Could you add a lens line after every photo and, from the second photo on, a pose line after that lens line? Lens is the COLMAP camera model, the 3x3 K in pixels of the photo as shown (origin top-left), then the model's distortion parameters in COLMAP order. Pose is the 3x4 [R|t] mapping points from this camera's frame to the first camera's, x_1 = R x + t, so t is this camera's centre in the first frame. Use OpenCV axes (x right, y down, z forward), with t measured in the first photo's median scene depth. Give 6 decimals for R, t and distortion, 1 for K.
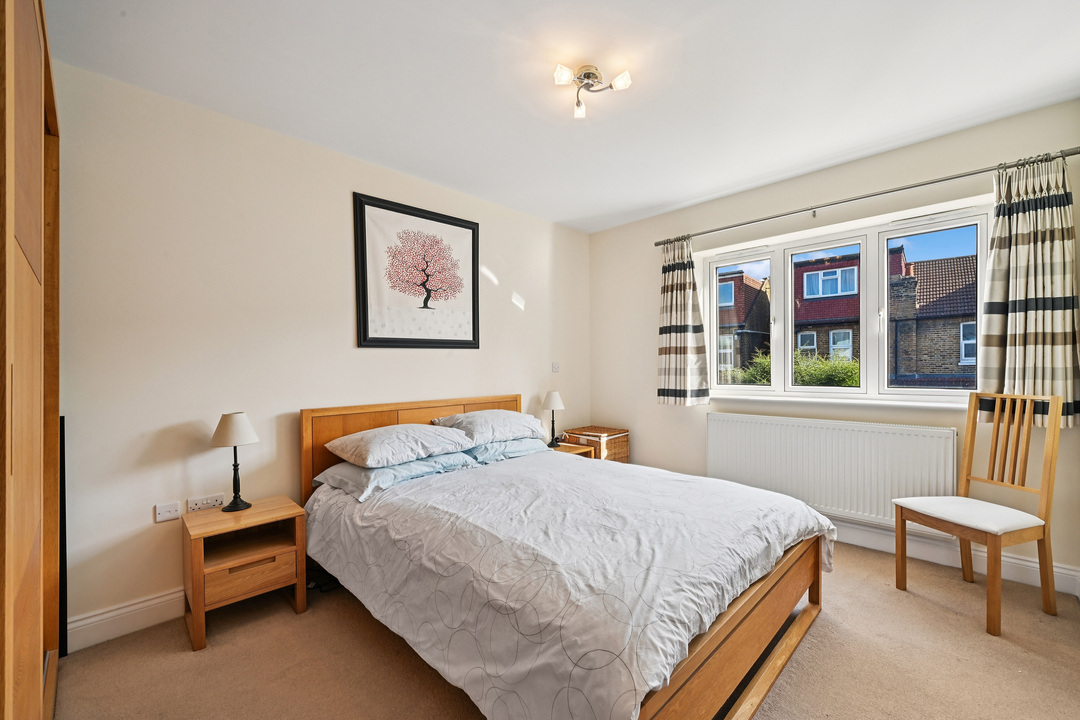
lens RADIAL K [[451.6, 0, 540.8], [0, 451.6, 370.2], [0, 0, 1]] dist [0.003314, 0.000151]
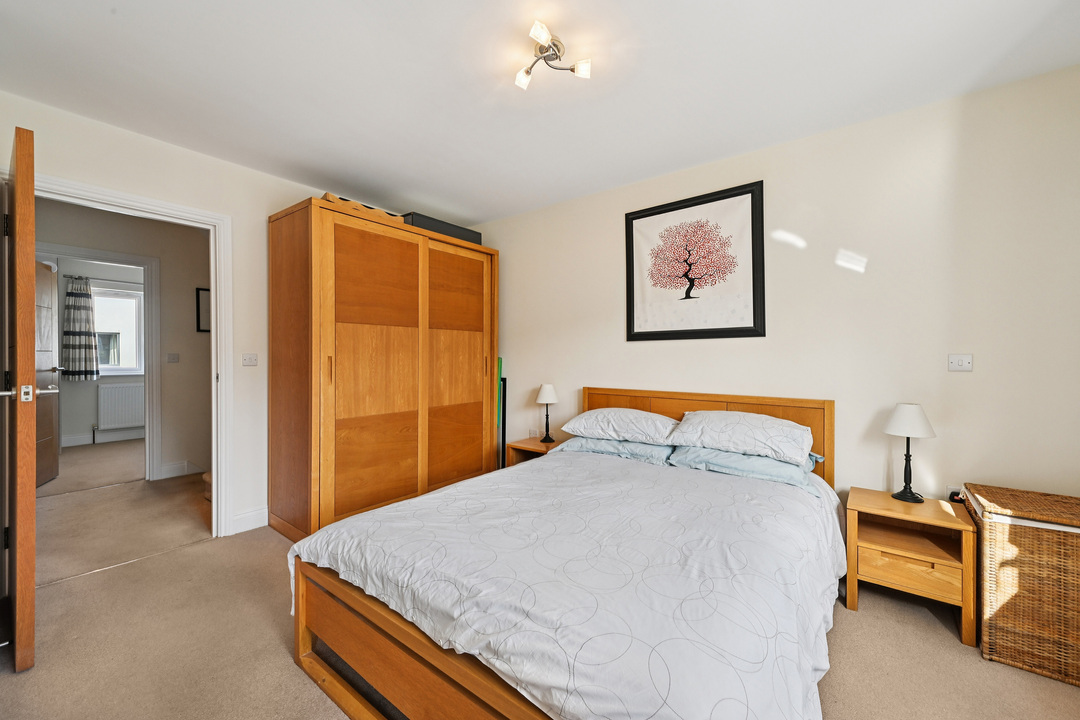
lens RADIAL K [[423.9, 0, 528.7], [0, 423.9, 359.8], [0, 0, 1]] dist [0.002439, 0.000154]
pose [[0.100794, 0.024534, -0.994605, 0.736291], [-0.007658, 0.999685, 0.023883, -0.026695], [0.994878, 0.005210, 0.100950, 0.651565]]
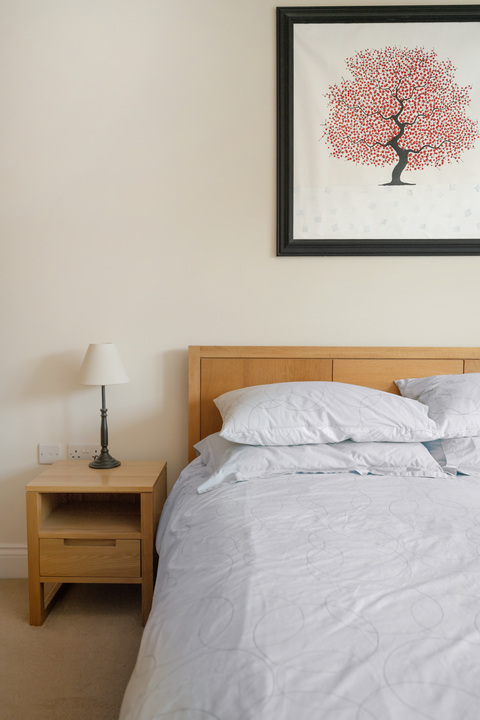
lens RADIAL K [[620.4, 0, 236.9], [0, 620.4, 352.8], [0, 0, 1]] dist [0.004000, 0.000338]
pose [[0.709103, 0.062964, -0.702288, 0.191378], [-0.022328, 0.997511, 0.066887, 0.030255], [0.704751, -0.031749, 0.708744, 0.346663]]
